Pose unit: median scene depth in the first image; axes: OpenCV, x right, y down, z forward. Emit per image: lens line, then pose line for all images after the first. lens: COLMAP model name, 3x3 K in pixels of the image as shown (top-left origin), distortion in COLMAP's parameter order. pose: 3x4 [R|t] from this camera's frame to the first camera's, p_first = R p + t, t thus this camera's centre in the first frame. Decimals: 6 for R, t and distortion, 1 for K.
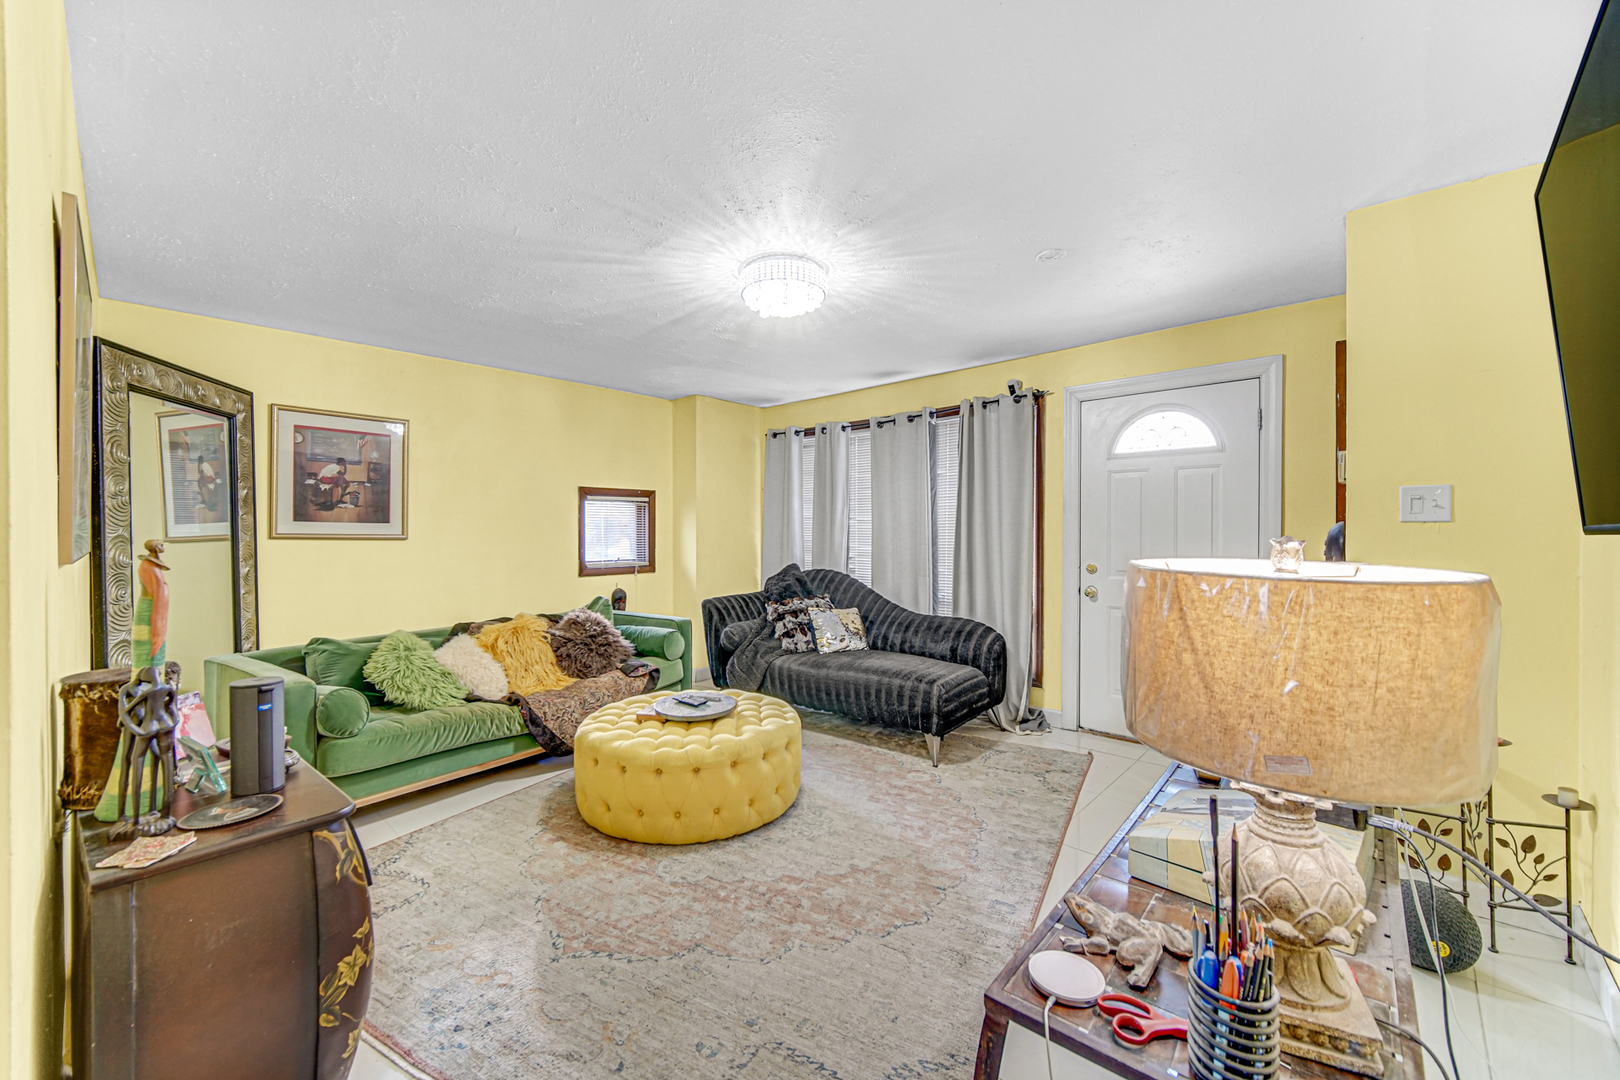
lens RADIAL K [[637.3, 0, 807.5], [0, 637.3, 535.1], [0, 0, 1]] dist [-0.002173, -0.000078]
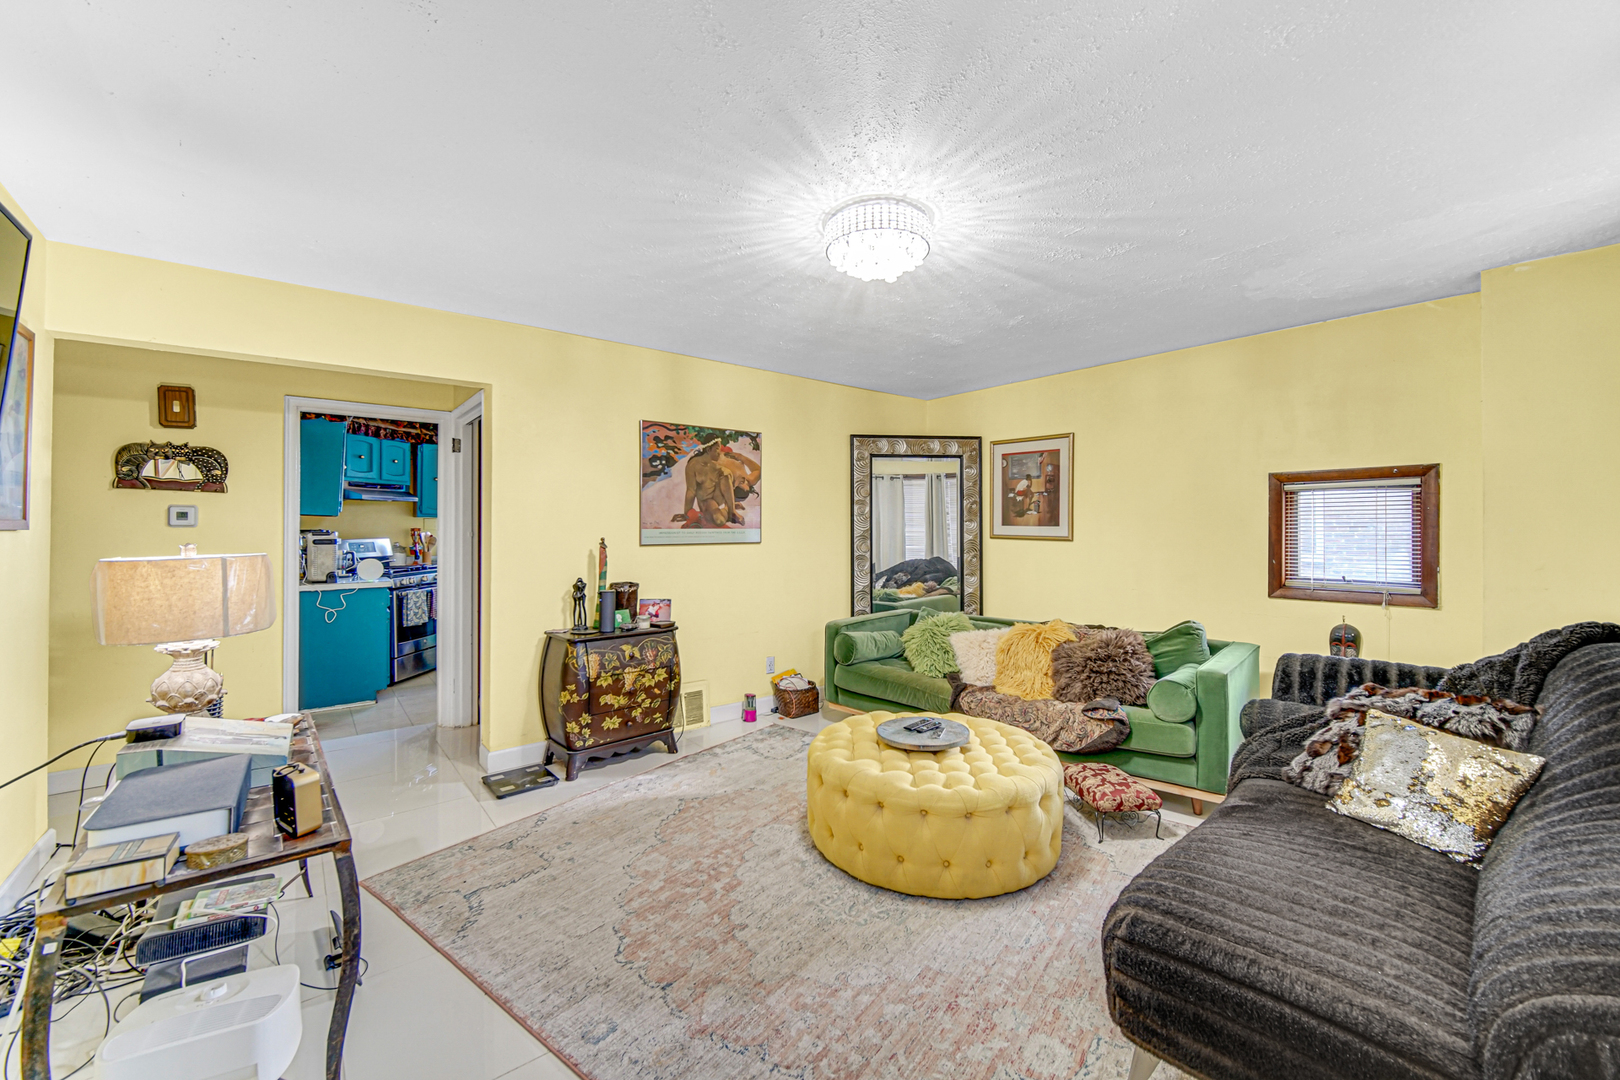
lens RADIAL K [[637.3, 0, 807.8], [0, 637.3, 528.2], [0, 0, 1]] dist [-0.002173, -0.000078]
pose [[-0.134211, 0.002491, -0.990950, 0.581833], [-0.005543, 0.999979, 0.003264, -0.017395], [0.990937, 0.005931, -0.134195, 0.759846]]
